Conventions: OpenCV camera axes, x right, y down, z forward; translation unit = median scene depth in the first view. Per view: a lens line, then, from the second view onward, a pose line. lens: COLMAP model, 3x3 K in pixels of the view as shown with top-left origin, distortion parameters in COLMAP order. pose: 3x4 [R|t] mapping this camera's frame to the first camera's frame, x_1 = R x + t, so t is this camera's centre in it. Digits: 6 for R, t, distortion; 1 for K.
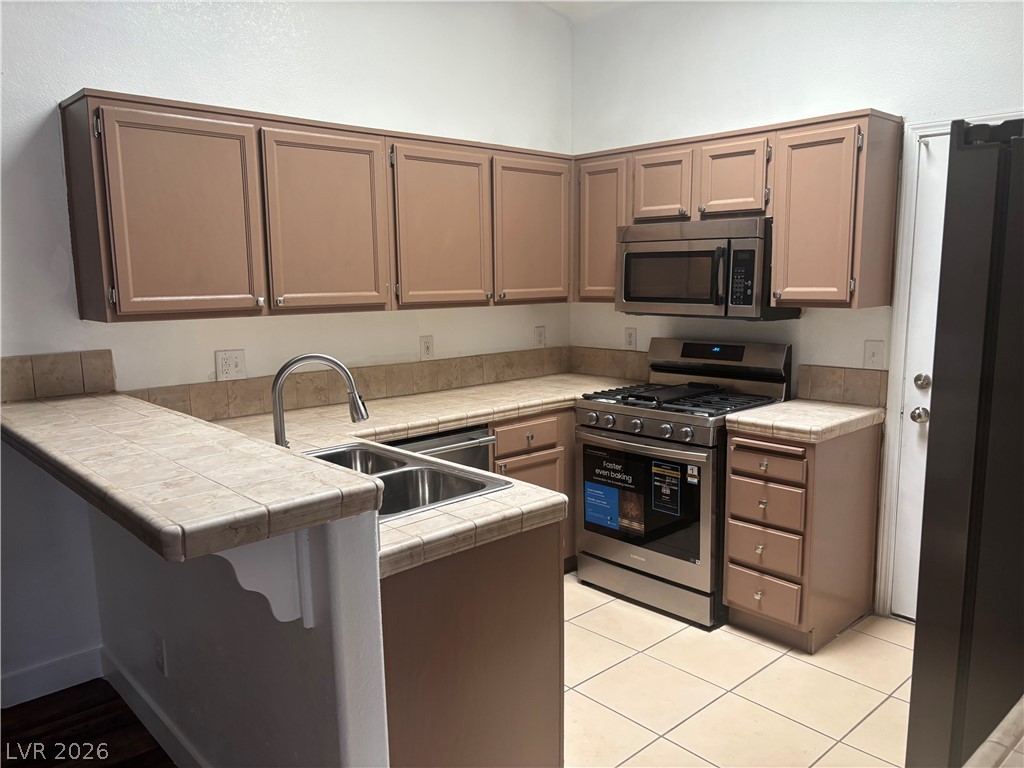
lens RADIAL K [[780.4, 0, 512.3], [0, 780.4, 381.9], [0, 0, 1]] dist [0.001259, 0.000577]
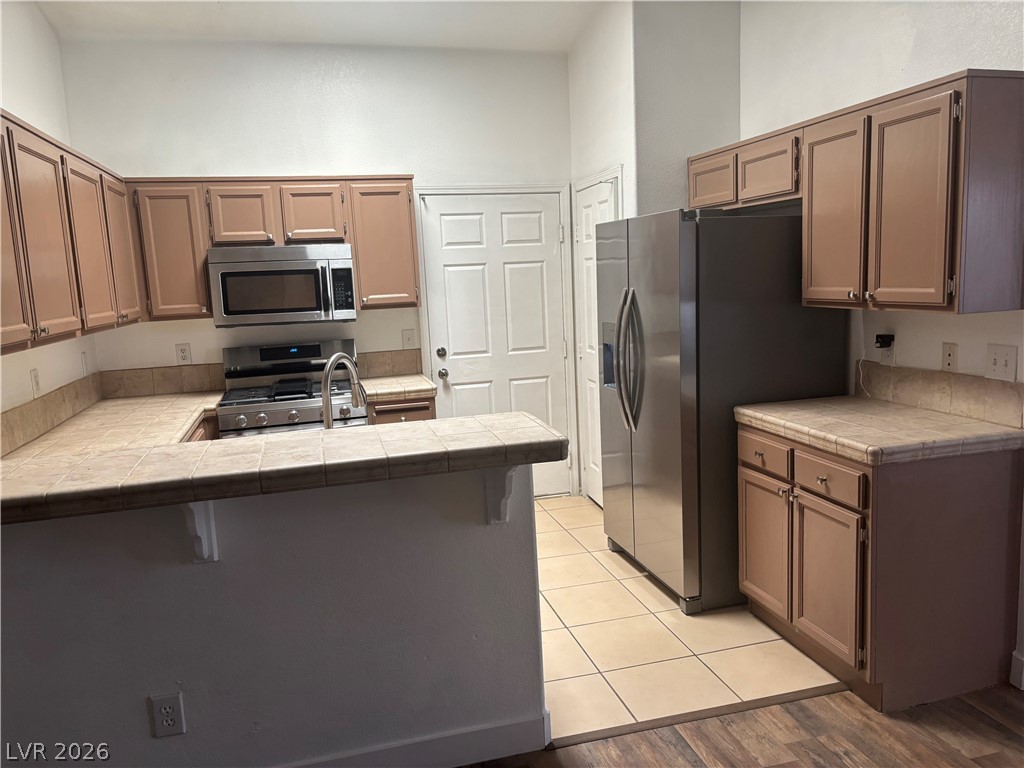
lens RADIAL K [[780.4, 0, 512.7], [0, 780.4, 387.2], [0, 0, 1]] dist [0.001259, 0.000577]
pose [[0.467981, -0.138121, 0.872878, -0.687652], [0.161202, 0.984482, 0.069354, -0.015010], [-0.868912, 0.108253, 0.482984, 0.121750]]
